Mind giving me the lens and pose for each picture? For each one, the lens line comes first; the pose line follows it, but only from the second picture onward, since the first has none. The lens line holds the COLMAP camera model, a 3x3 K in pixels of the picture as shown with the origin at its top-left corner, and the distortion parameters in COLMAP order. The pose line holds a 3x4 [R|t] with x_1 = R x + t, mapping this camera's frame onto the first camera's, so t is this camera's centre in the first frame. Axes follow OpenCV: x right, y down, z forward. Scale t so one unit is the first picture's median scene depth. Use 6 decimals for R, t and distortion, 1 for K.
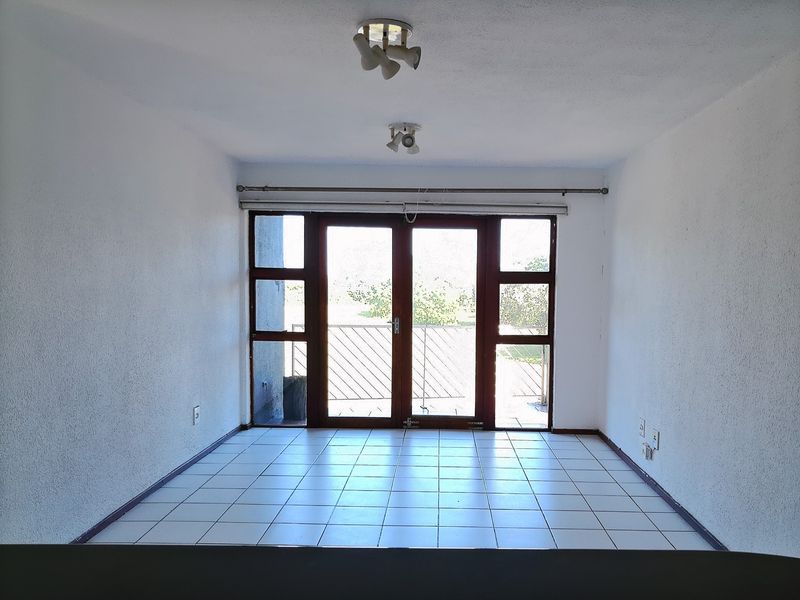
lens RADIAL K [[714.6, 0, 400.0], [0, 714.6, 300.0], [0, 0, 1]] dist [0.147626, -0.286177]
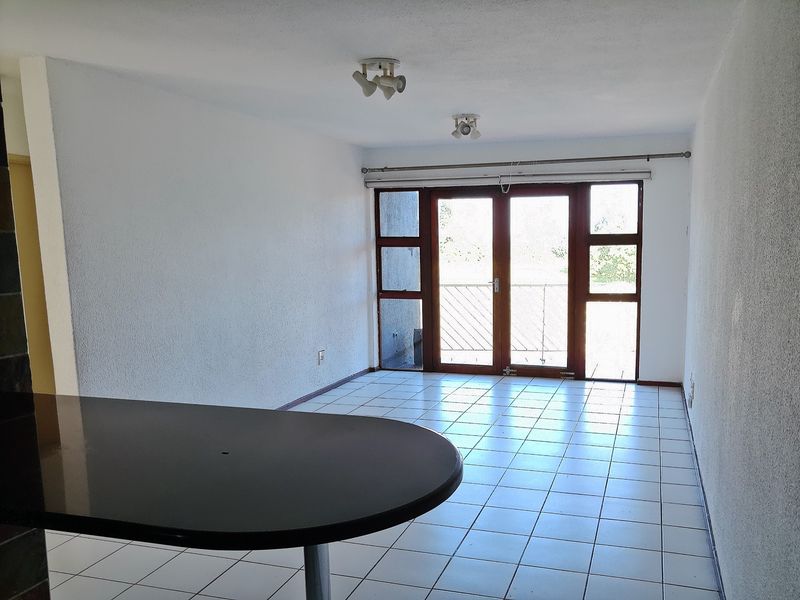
lens RADIAL K [[714.6, 0, 400.0], [0, 714.6, 300.0], [0, 0, 1]] dist [0.147626, -0.286177]
pose [[0.954973, 0.000603, -0.296694, 0.186511], [0.017205, 0.998203, 0.057406, -0.008696], [0.296195, -0.059926, 0.953246, -0.124730]]
